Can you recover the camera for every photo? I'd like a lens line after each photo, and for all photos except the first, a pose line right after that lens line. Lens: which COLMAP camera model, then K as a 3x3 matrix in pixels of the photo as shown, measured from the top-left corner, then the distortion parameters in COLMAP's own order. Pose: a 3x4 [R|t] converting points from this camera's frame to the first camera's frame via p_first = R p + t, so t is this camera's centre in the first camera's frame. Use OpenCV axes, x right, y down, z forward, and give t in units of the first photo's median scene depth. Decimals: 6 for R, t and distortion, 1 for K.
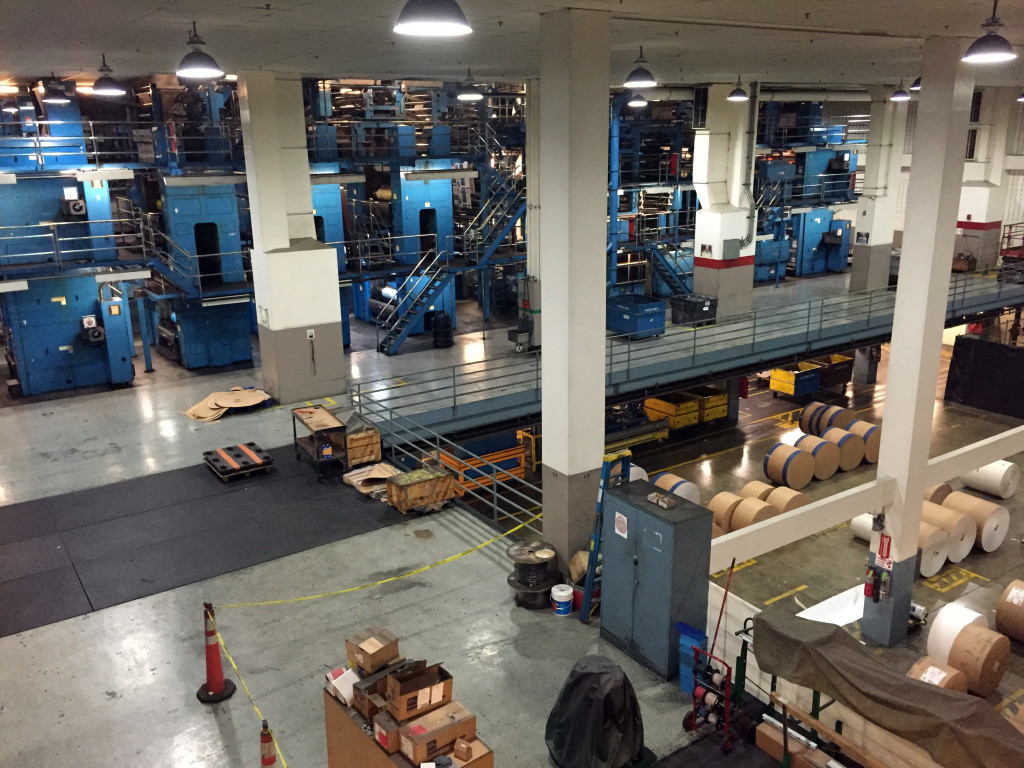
lens RADIAL K [[875.4, 0, 513.8], [0, 875.4, 384.3], [0, 0, 1]] dist [0.036930, -0.004945]
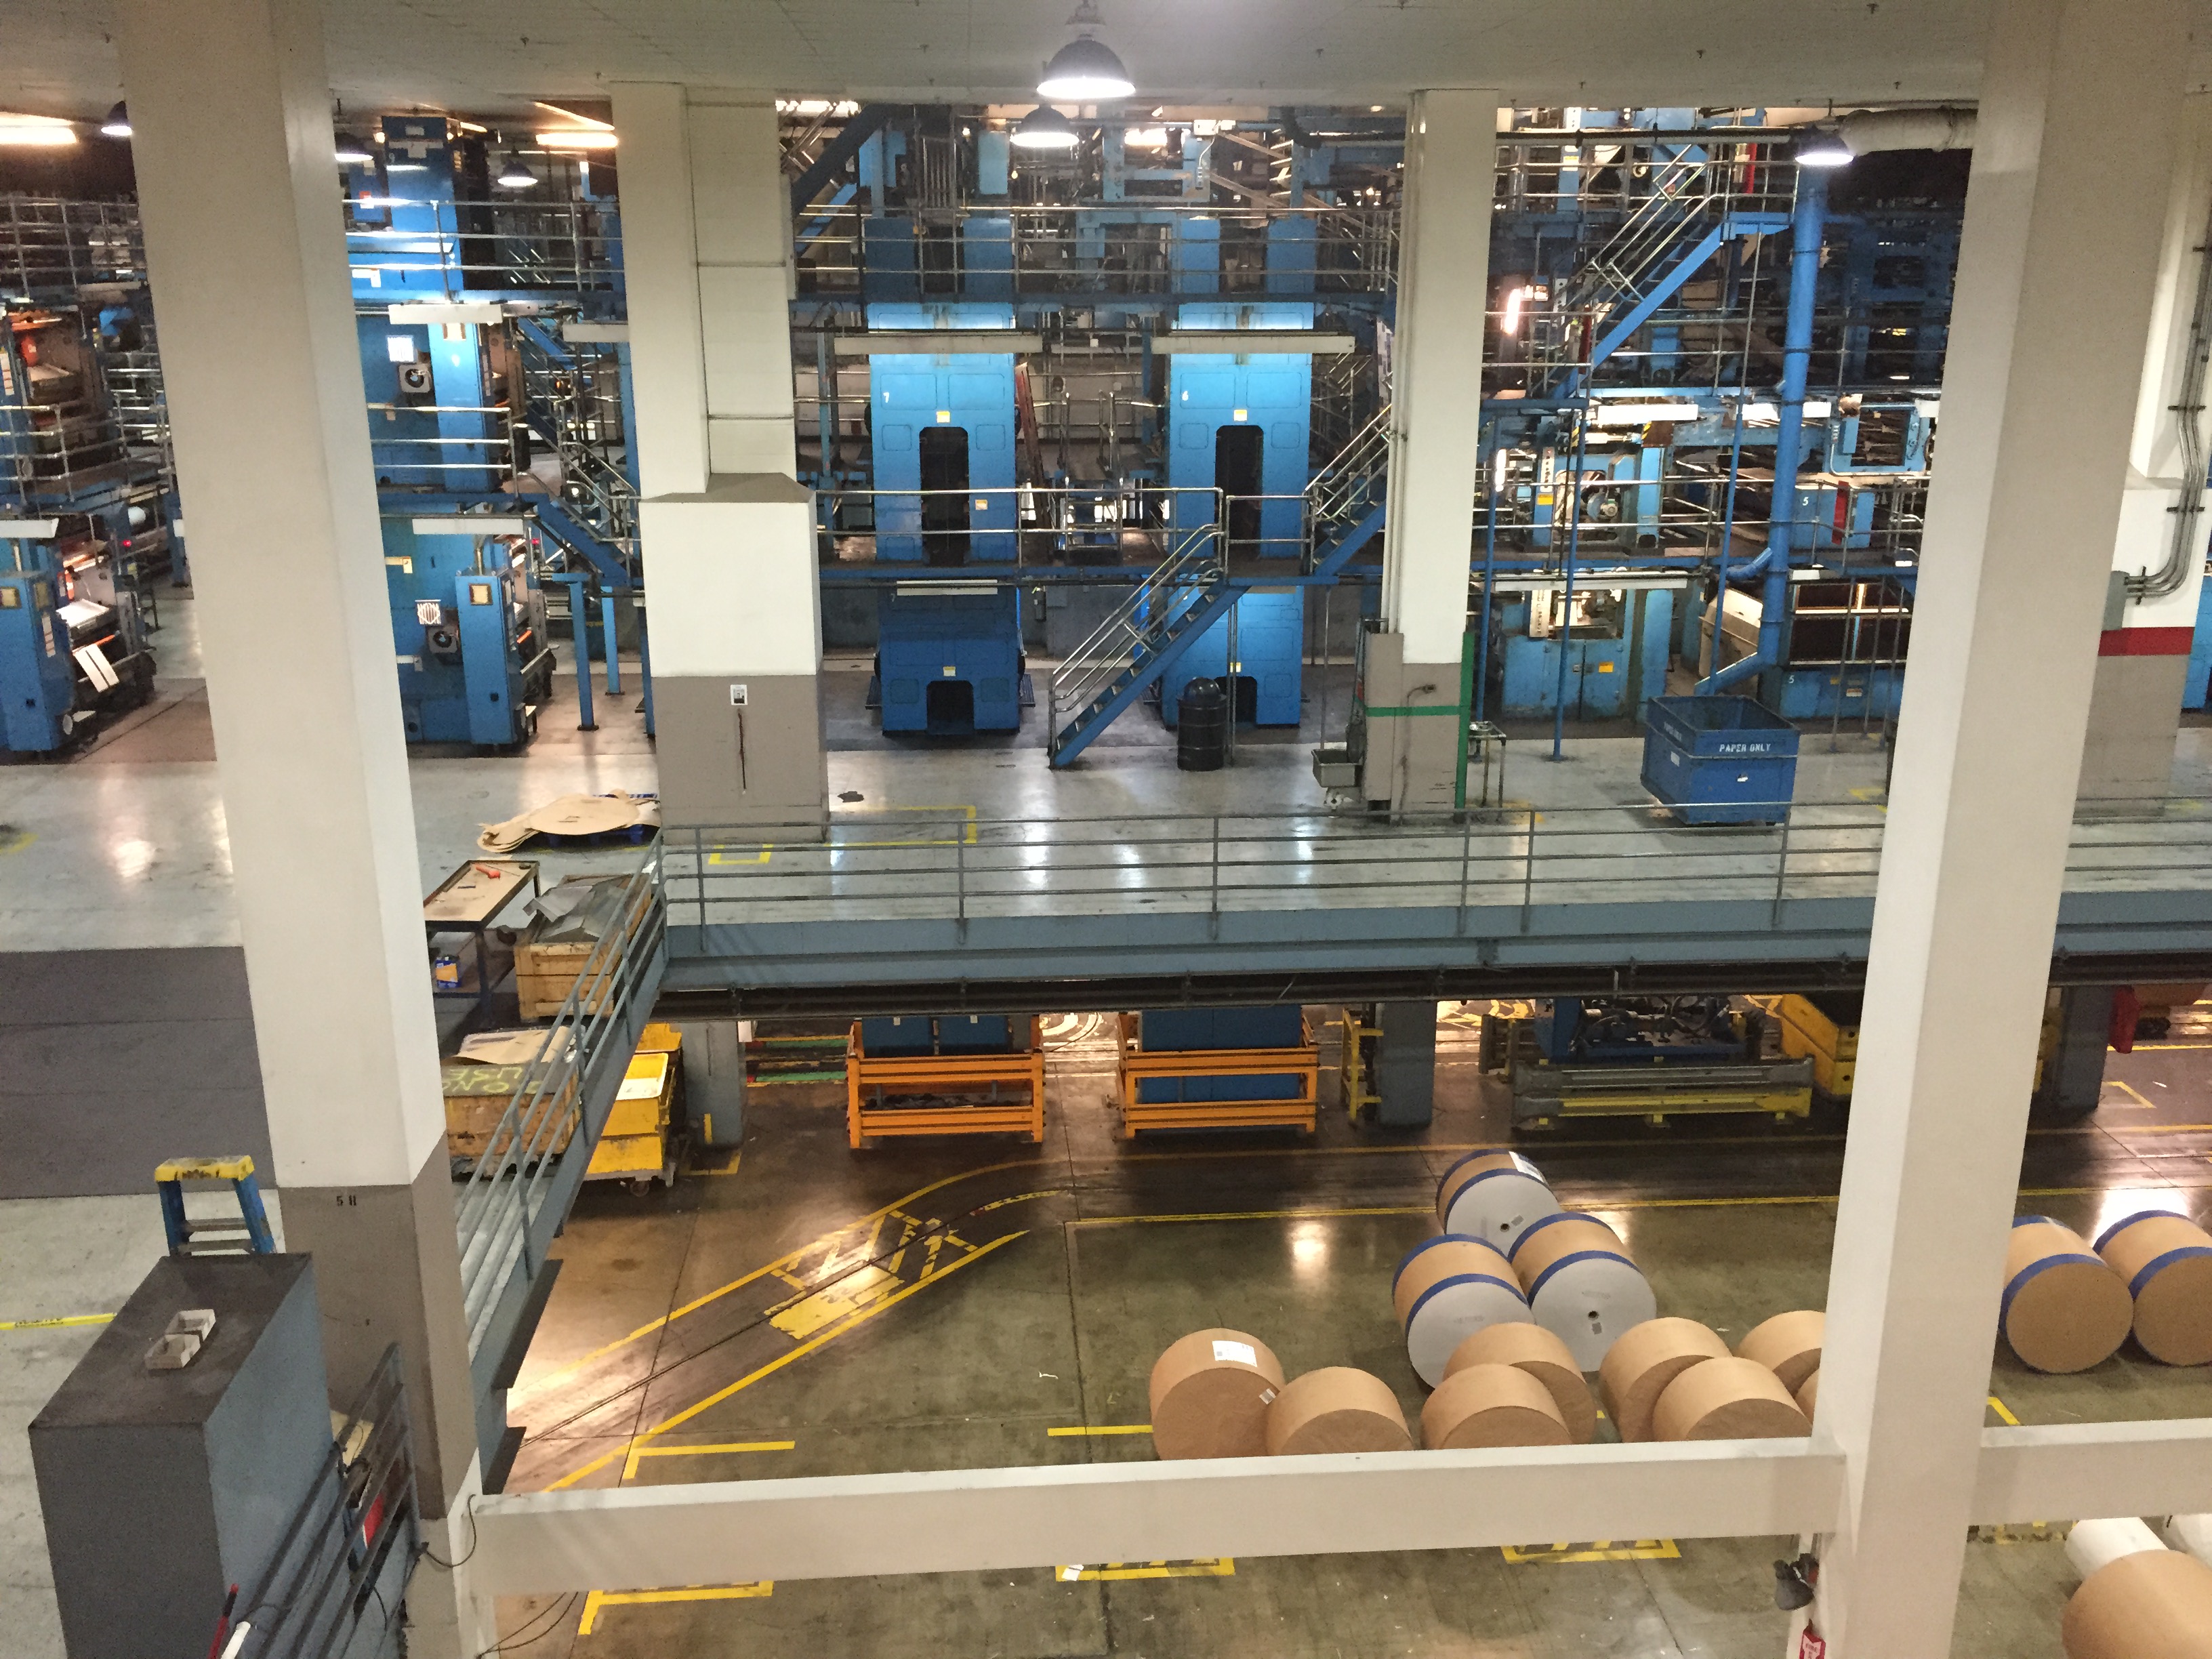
lens RADIAL K [[1891.0, 0, 1105.5], [0, 1891.0, 831.9], [0, 0, 1]] dist [0.036930, -0.004945]
pose [[0.864982, 0.163354, -0.474470, 0.367394], [-0.152691, 0.986375, 0.061234, -0.072540], [0.478009, 0.019480, 0.878139, 0.252592]]
